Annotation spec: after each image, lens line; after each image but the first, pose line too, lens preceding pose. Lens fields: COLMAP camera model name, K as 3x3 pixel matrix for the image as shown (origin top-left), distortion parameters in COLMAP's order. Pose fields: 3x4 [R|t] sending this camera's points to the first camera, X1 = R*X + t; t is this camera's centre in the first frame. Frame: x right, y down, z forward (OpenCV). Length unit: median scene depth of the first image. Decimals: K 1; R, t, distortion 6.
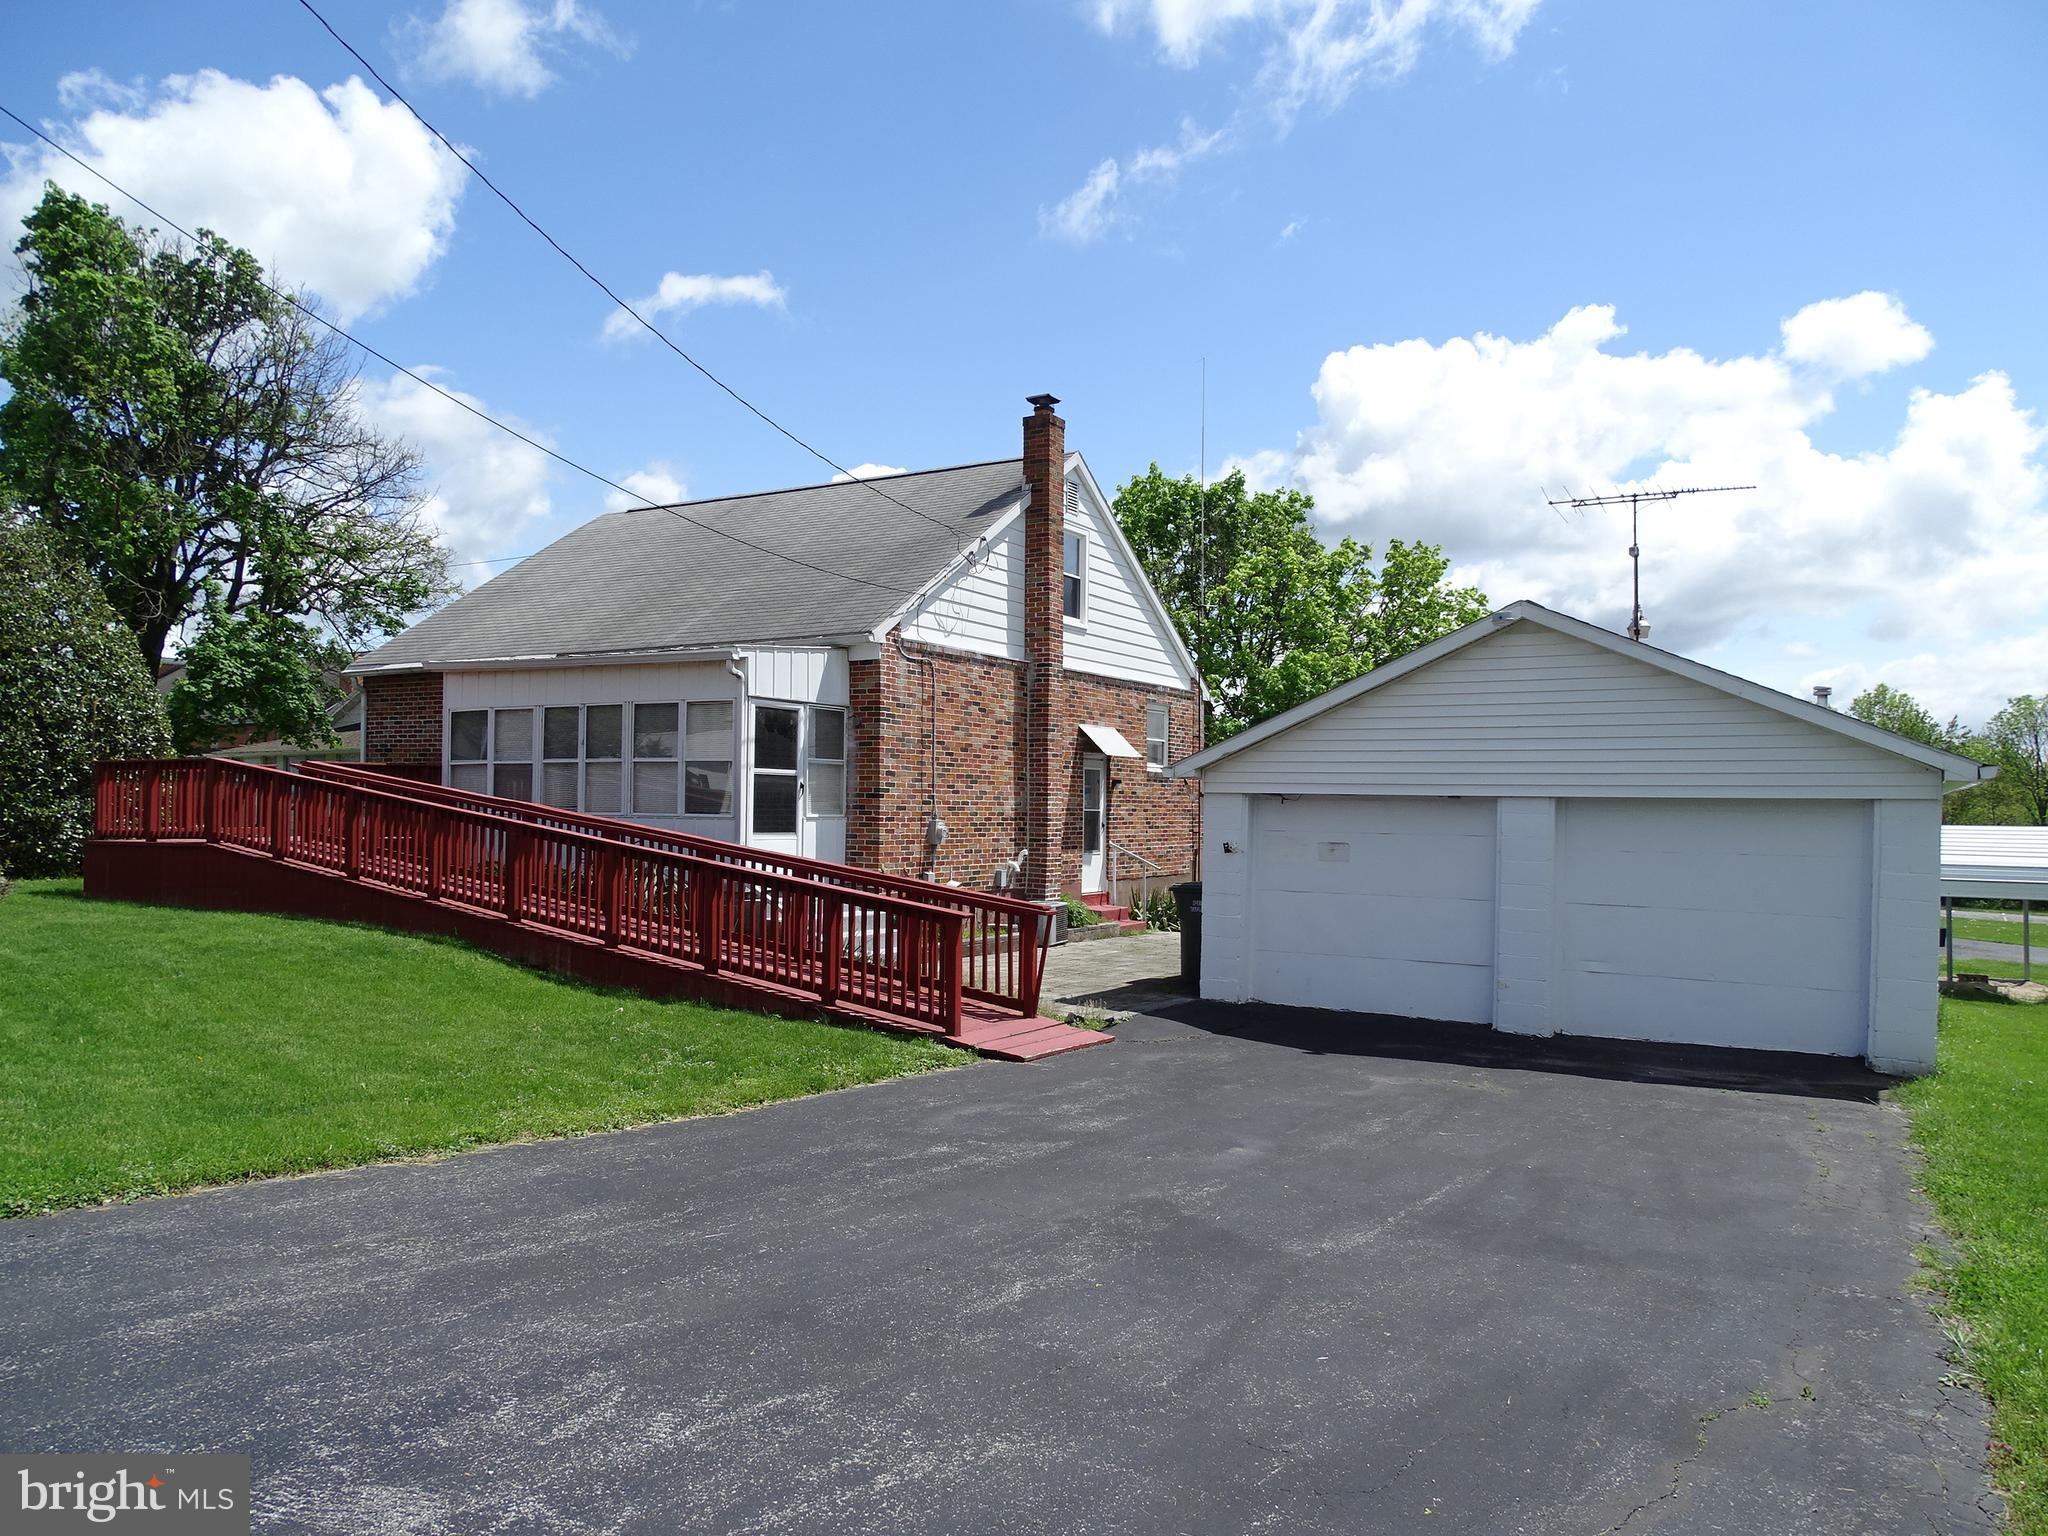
lens RADIAL K [[1475.2, 0, 1024.0], [0, 1475.2, 768.0], [0, 0, 1]] dist [-0.004972, -0.048903]
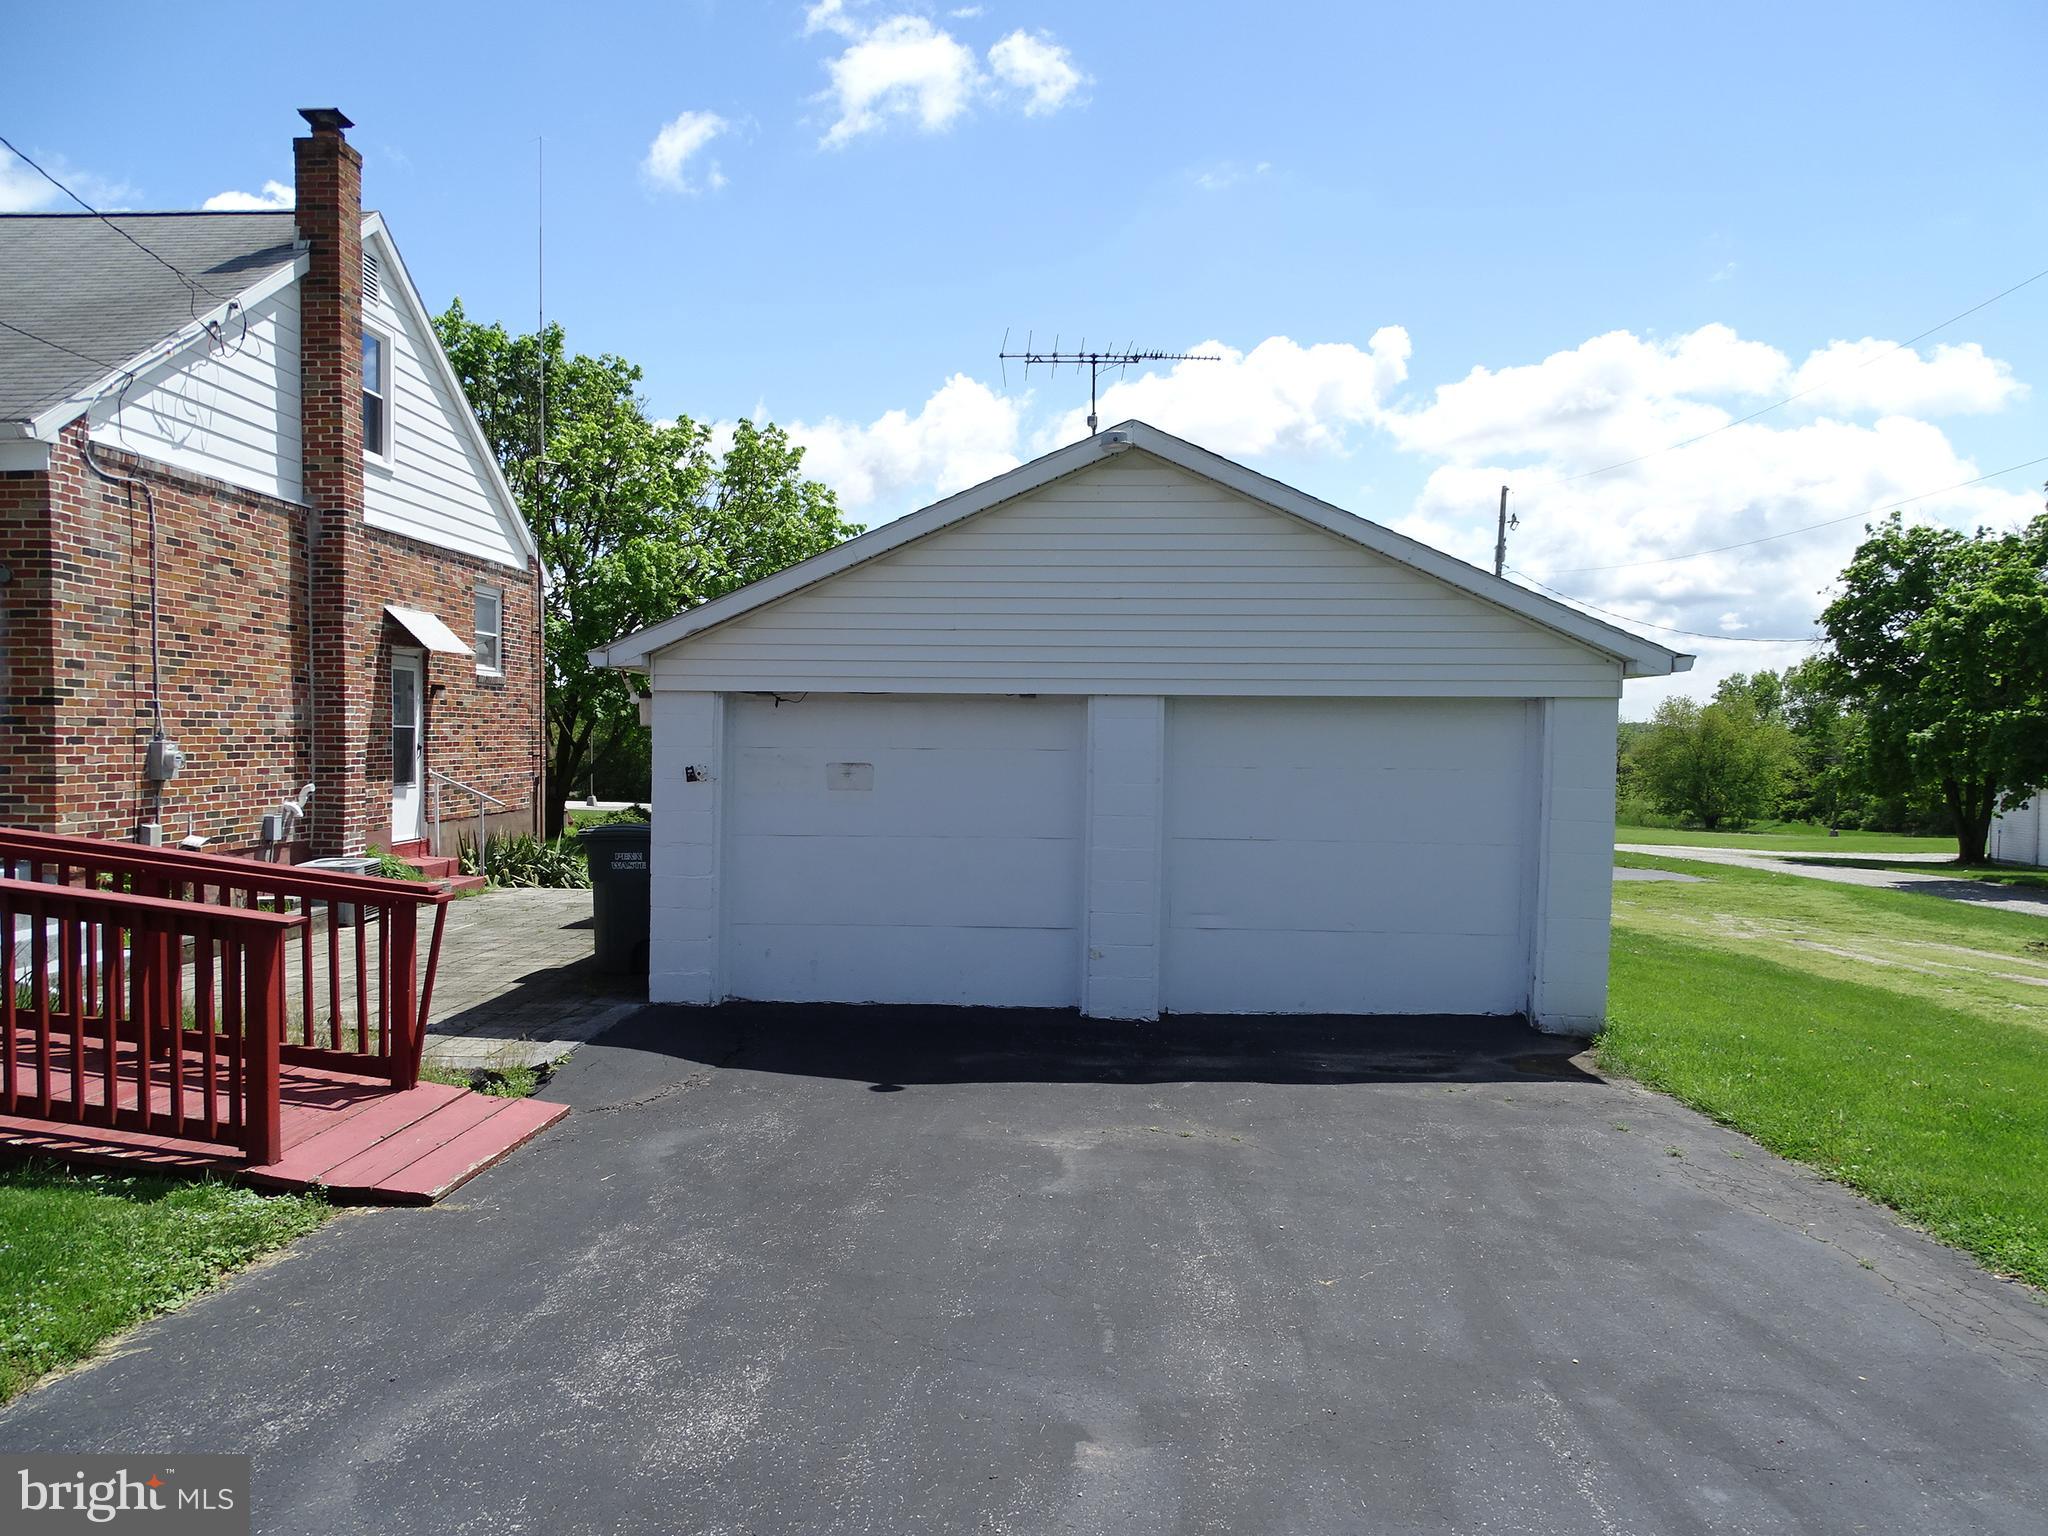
lens RADIAL K [[1430.8, 0, 1024.0], [0, 1430.8, 768.0], [0, 0, 1]] dist [-0.026679, 0.028556]
pose [[0.872751, -0.020669, 0.487728, -0.032501], [-0.004732, 0.998698, 0.050790, 0.013265], [-0.488142, -0.046635, 0.871517, 0.270603]]
